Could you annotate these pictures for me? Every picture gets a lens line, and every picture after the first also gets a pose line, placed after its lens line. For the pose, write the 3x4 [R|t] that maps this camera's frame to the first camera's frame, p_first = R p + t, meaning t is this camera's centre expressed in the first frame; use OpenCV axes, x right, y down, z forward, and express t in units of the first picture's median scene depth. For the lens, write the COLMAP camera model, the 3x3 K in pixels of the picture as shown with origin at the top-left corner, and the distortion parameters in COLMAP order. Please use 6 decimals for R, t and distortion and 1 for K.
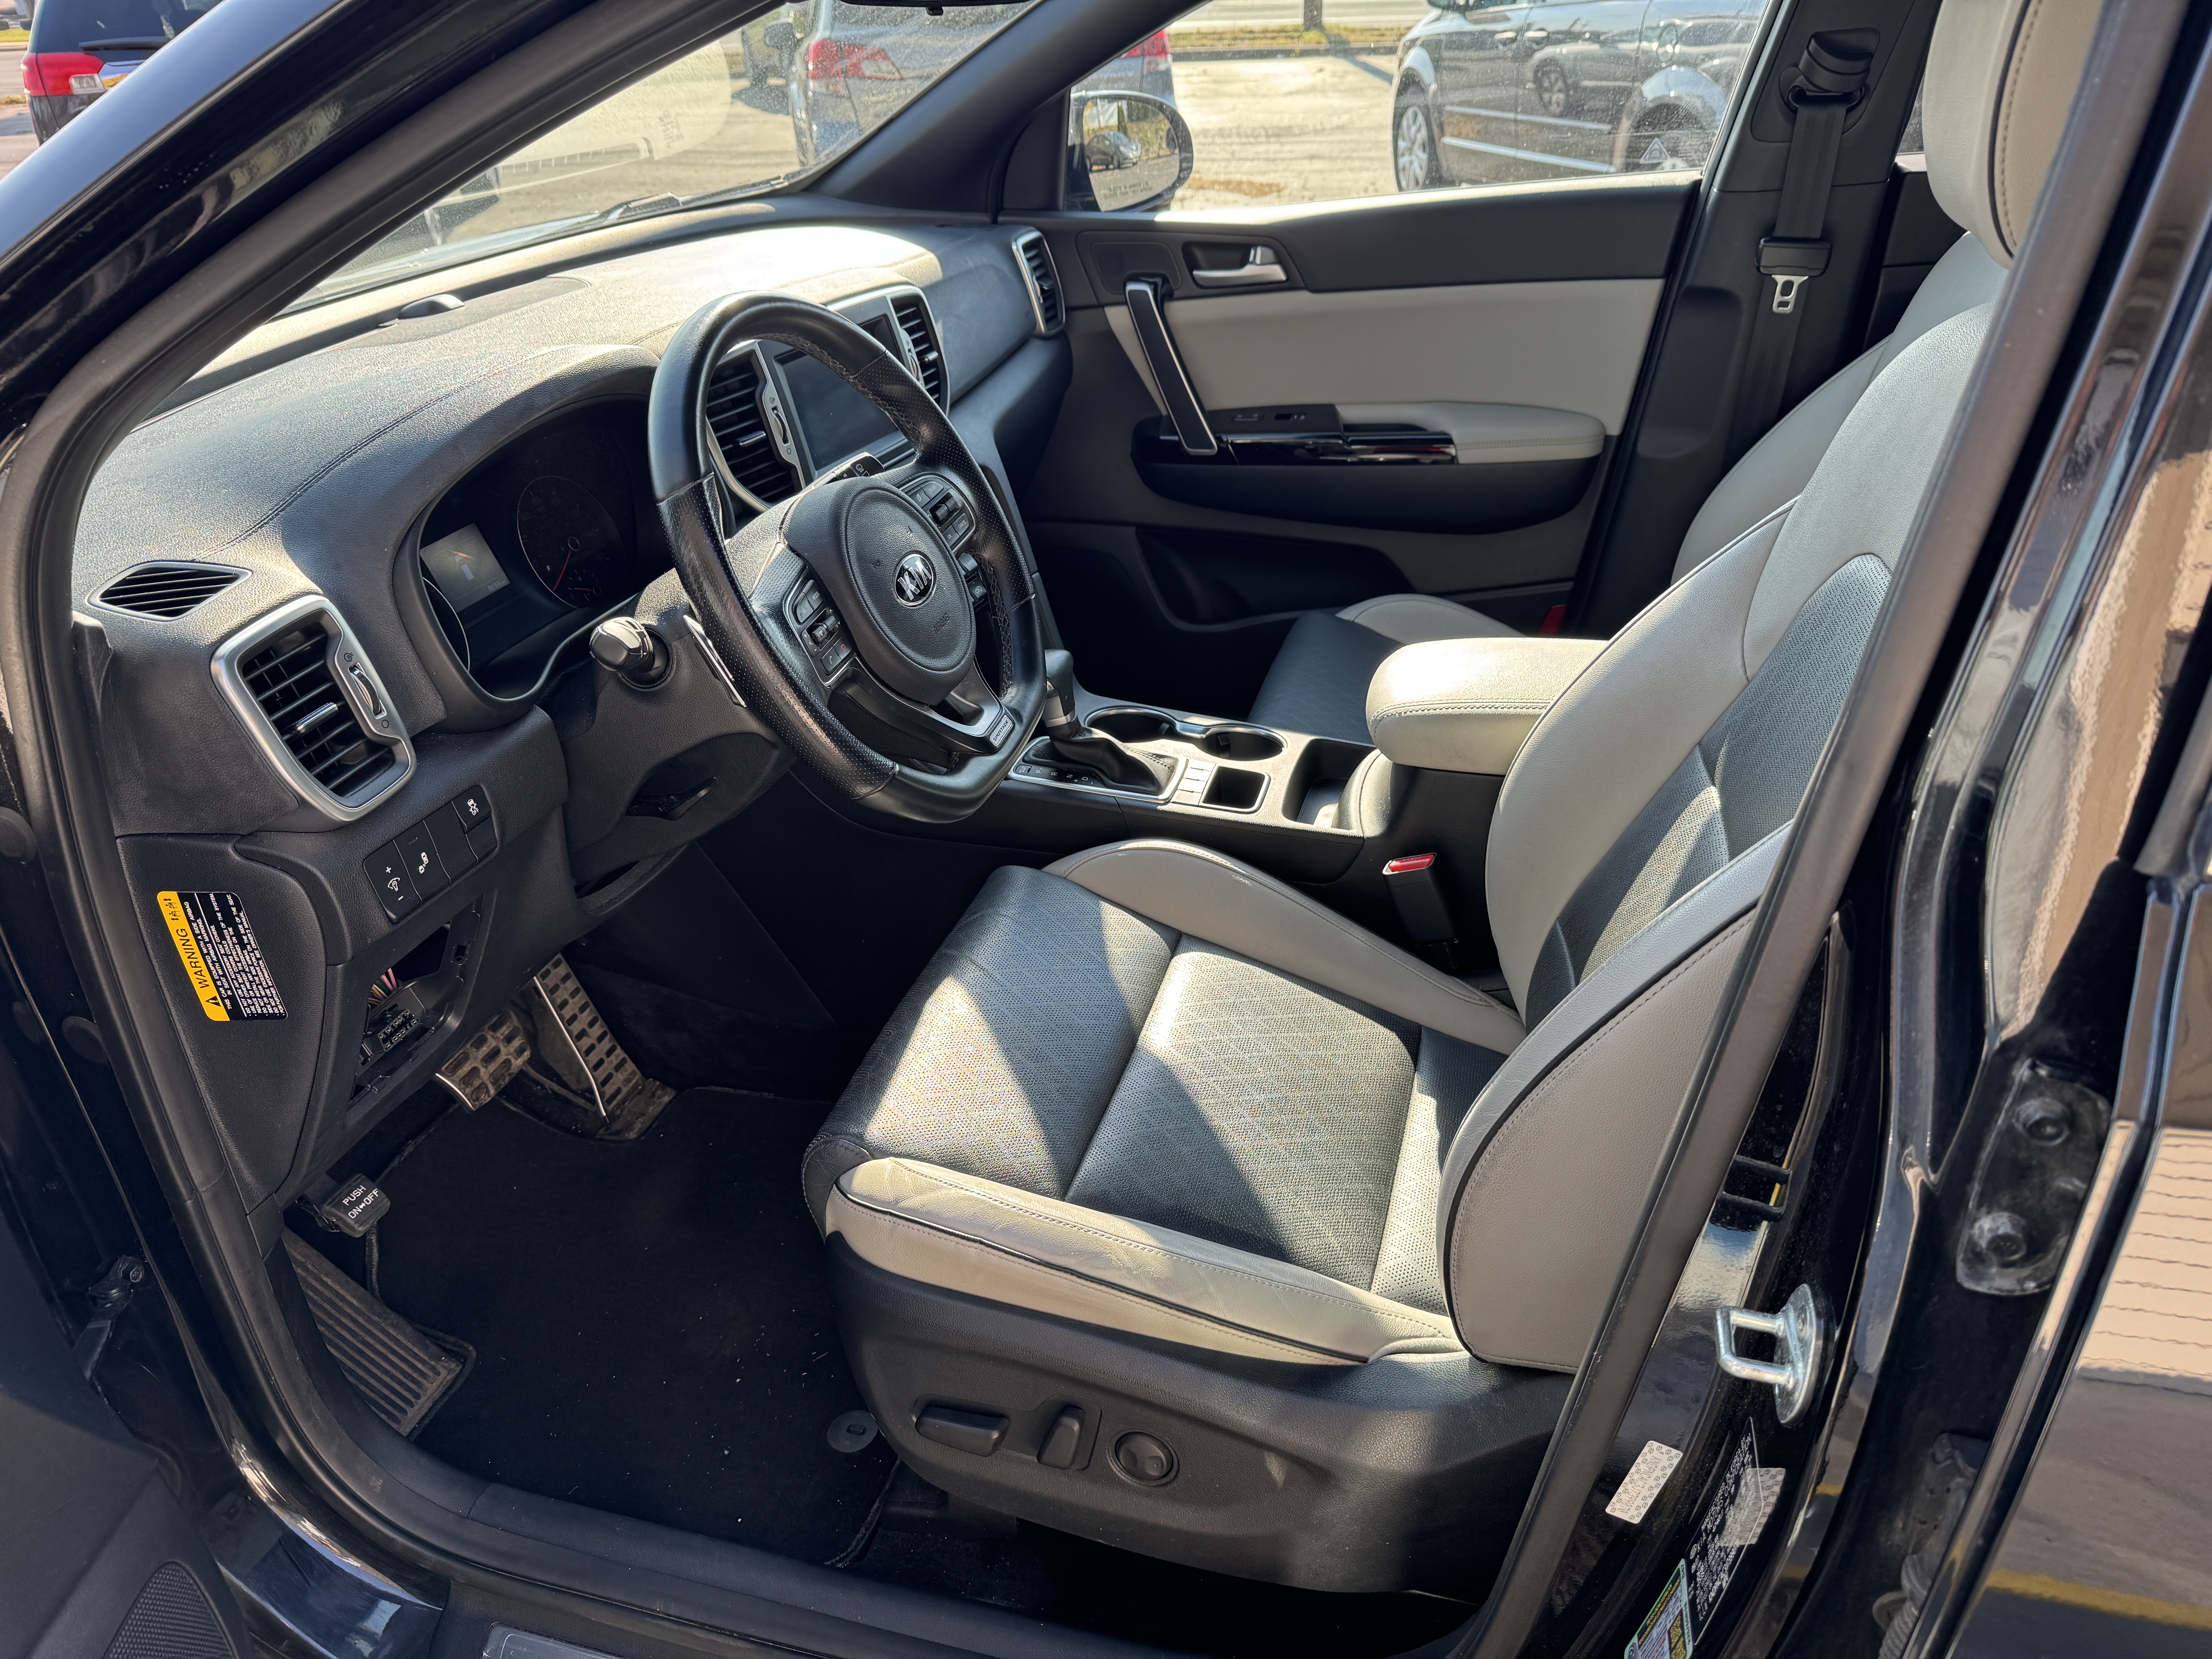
lens RADIAL K [[1544.1, 0, 1105.0], [0, 1544.1, 841.7], [0, 0, 1]] dist [0.036280, -0.051373]
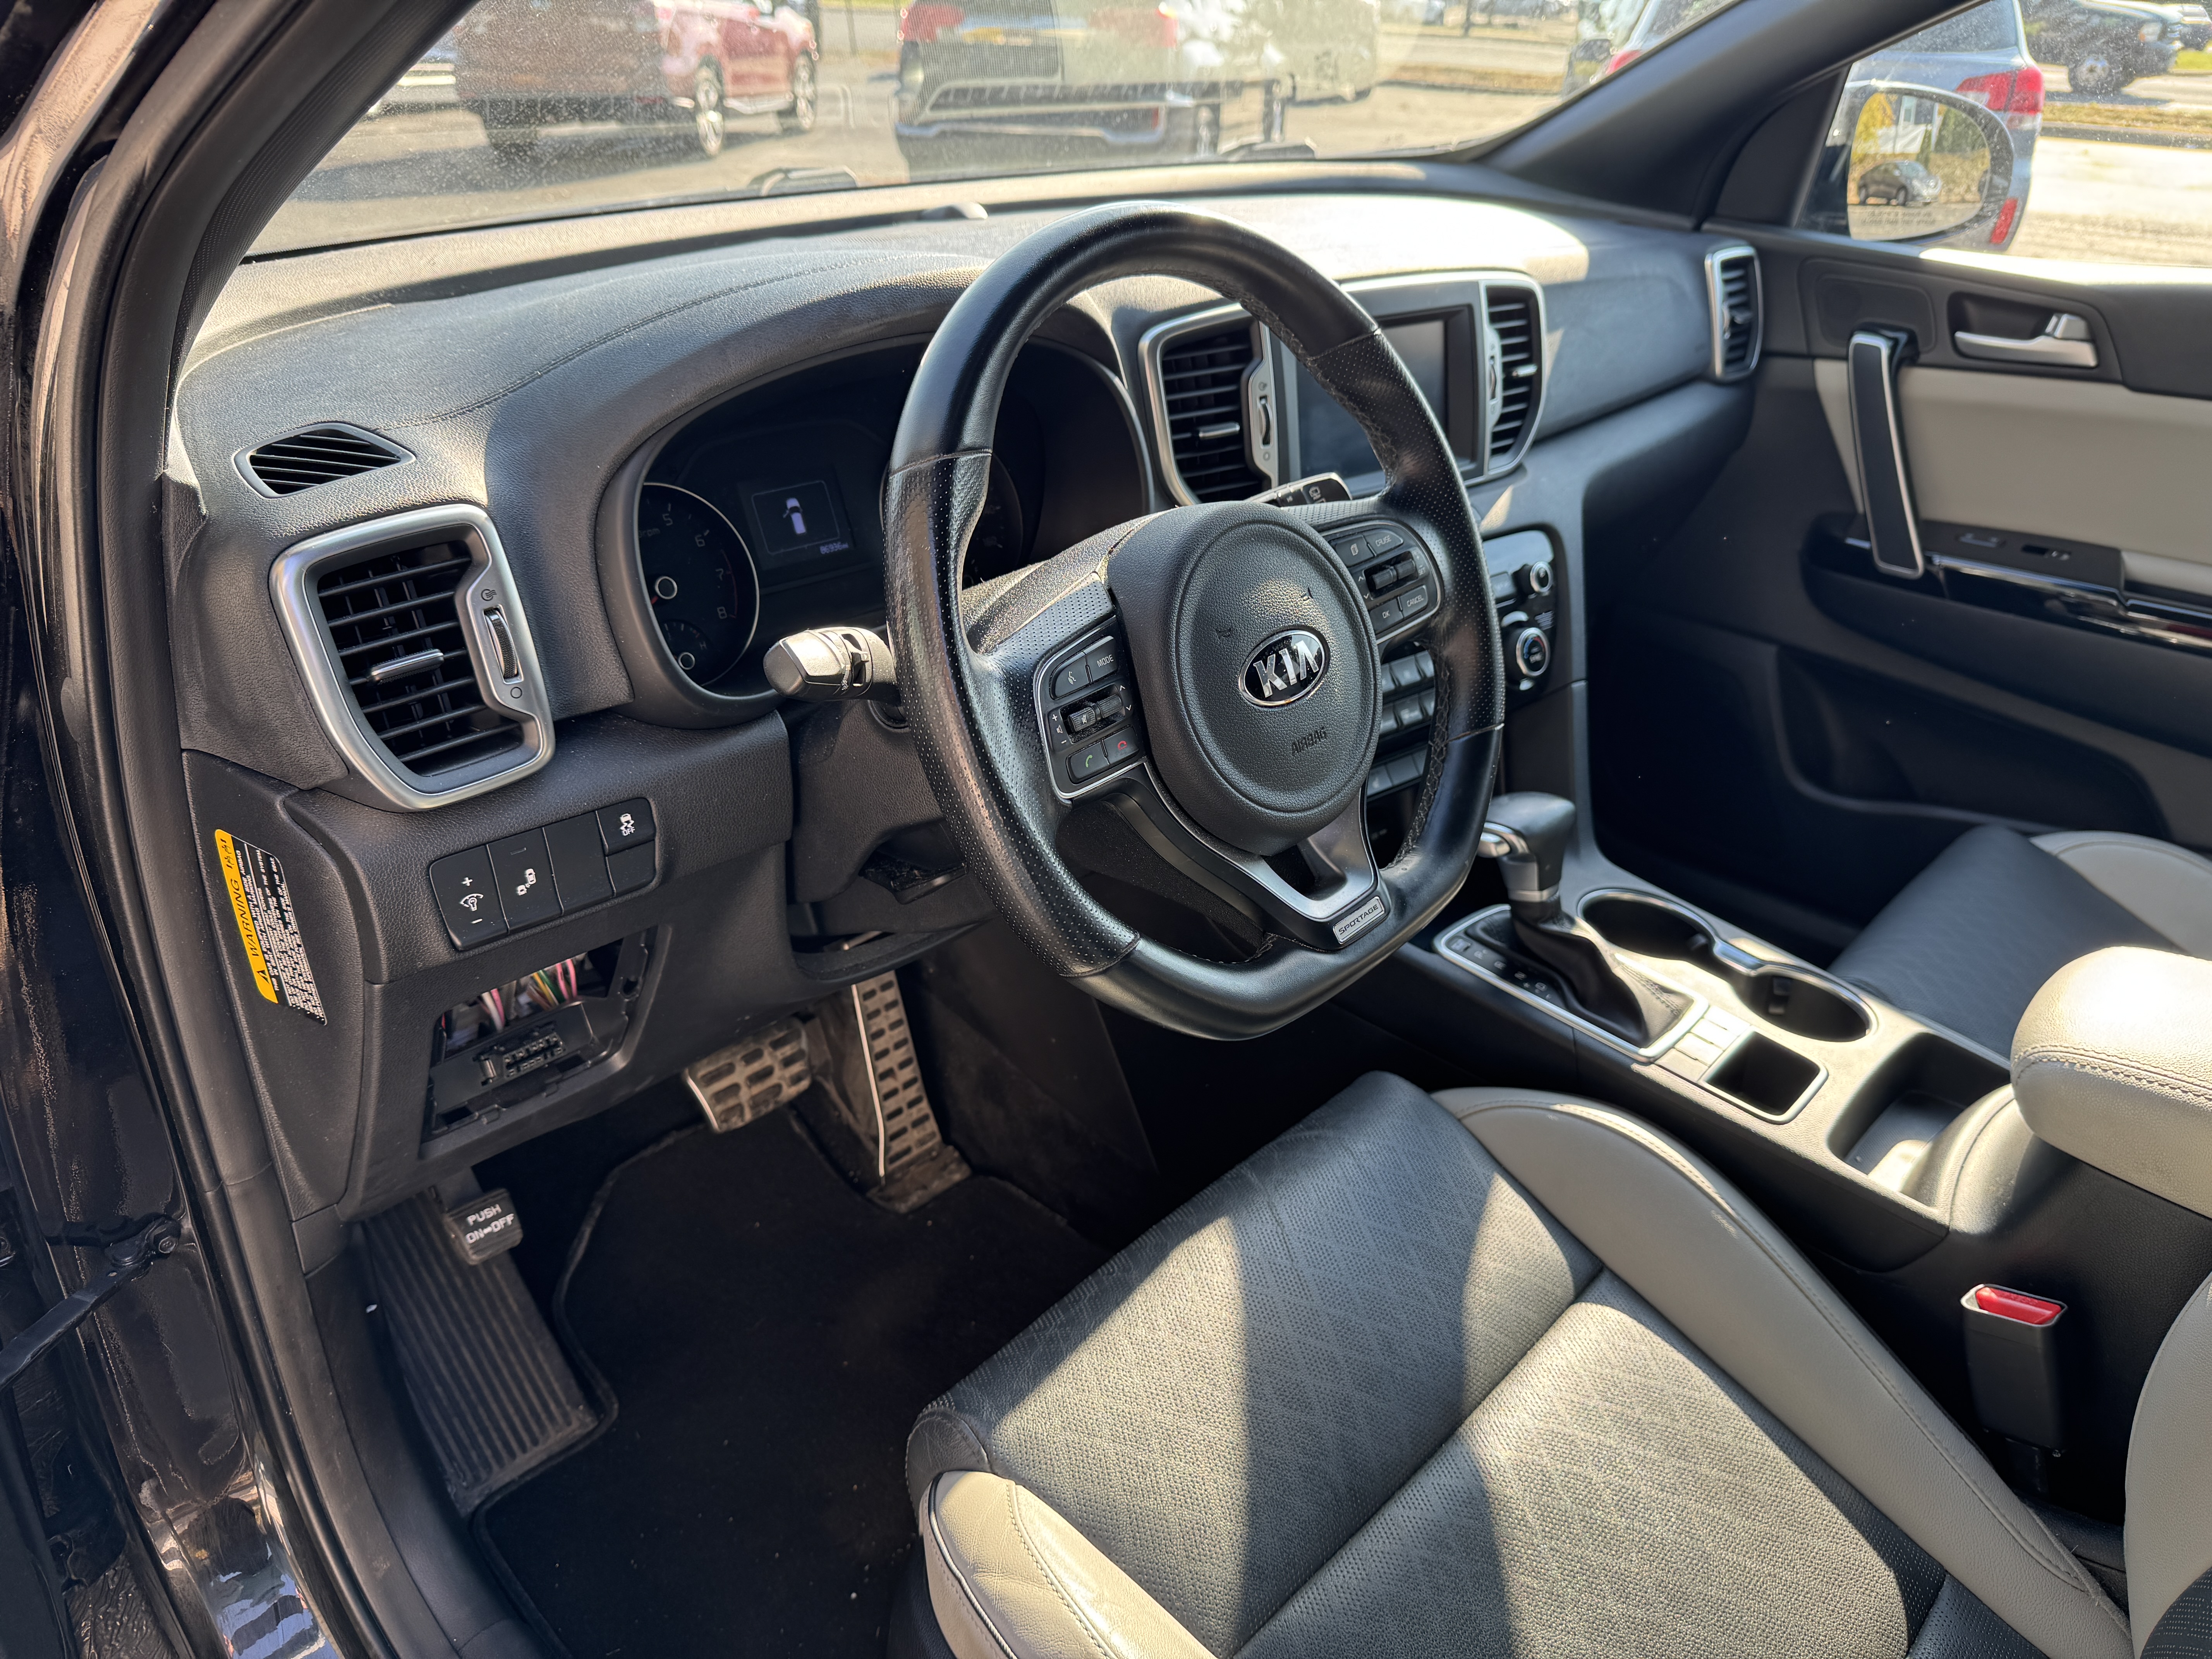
lens RADIAL K [[1544.1, 0, 1093.8], [0, 1544.1, 833.5], [0, 0, 1]] dist [0.036280, -0.051373]
pose [[0.884710, 0.279059, -0.373382, 0.054194], [-0.285655, 0.957546, 0.038806, -0.083412], [0.368360, 0.072327, 0.926866, 0.293336]]
